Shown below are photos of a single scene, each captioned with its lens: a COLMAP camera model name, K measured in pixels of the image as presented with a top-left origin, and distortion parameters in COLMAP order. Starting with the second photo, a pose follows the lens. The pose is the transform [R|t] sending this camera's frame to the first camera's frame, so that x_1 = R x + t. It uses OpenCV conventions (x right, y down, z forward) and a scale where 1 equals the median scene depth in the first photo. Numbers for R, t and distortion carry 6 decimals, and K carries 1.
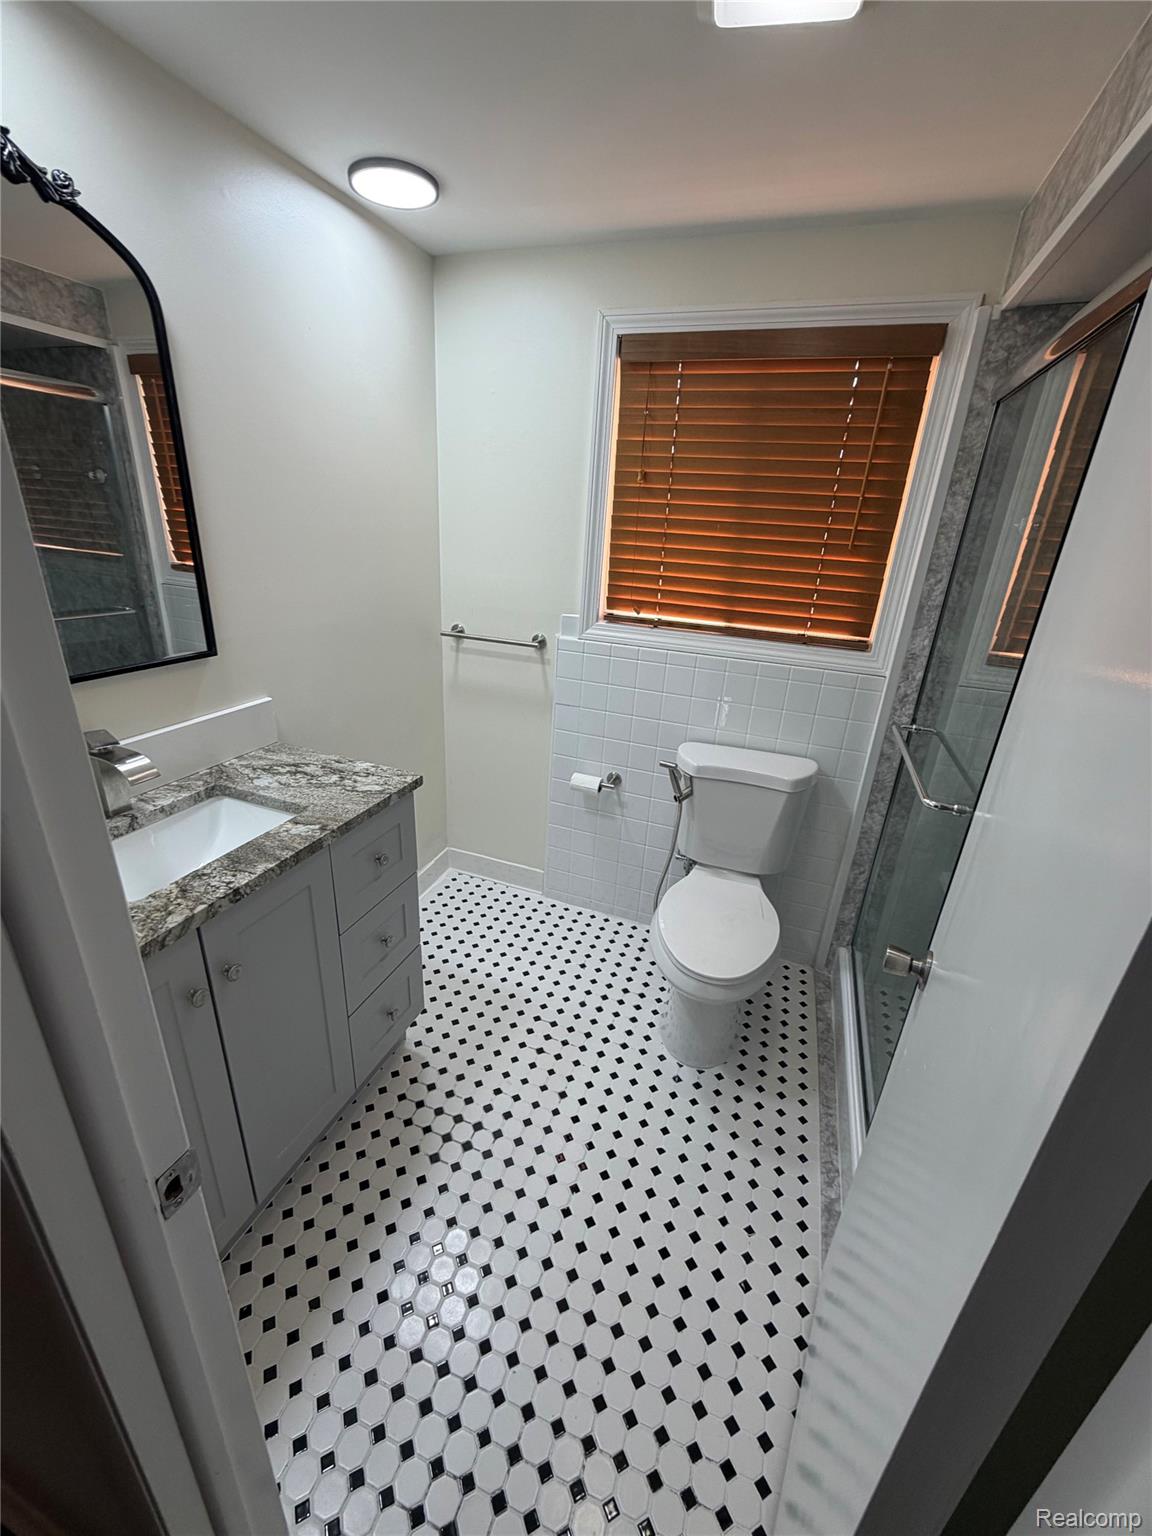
lens RADIAL K [[612.5, 0, 576.0], [0, 612.5, 768.0], [0, 0, 1]] dist [0.001266, 0.000584]
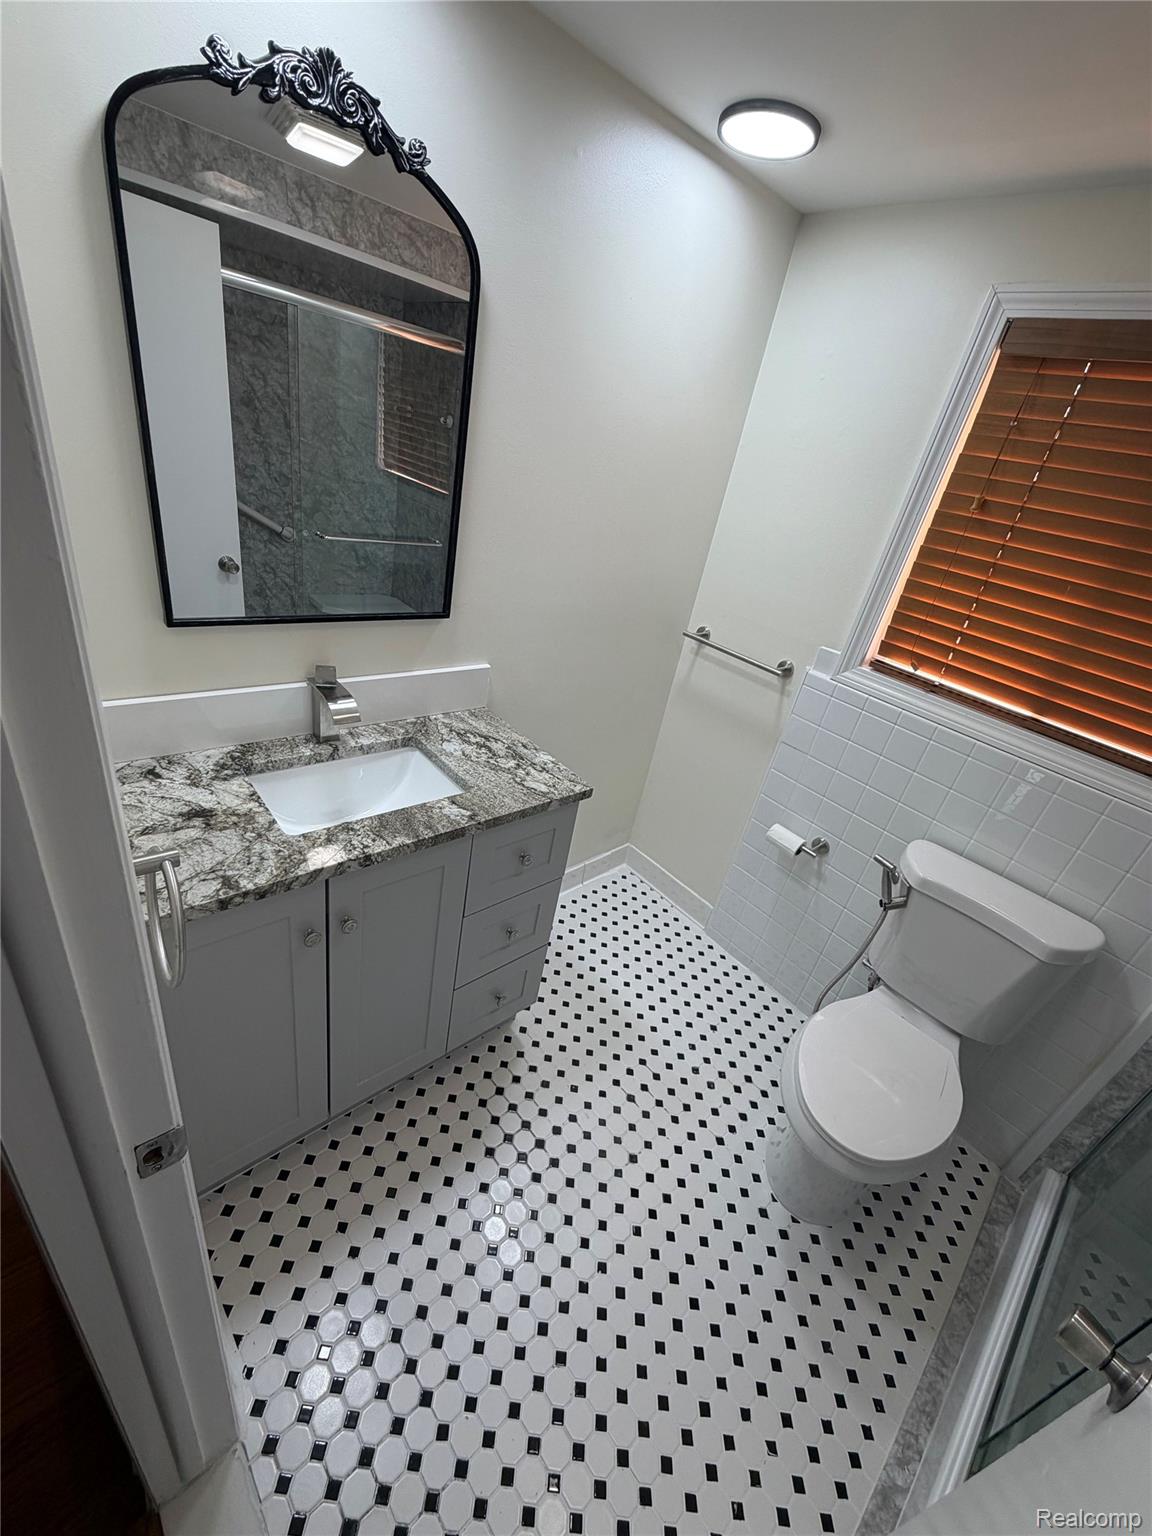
lens RADIAL K [[612.5, 0, 576.0], [0, 612.5, 768.0], [0, 0, 1]] dist [0.001266, 0.000584]
pose [[0.875937, 0.315651, -0.364827, 0.051449], [-0.298686, 0.948702, 0.103690, -0.090750], [0.378842, 0.018143, 0.925283, 0.096198]]
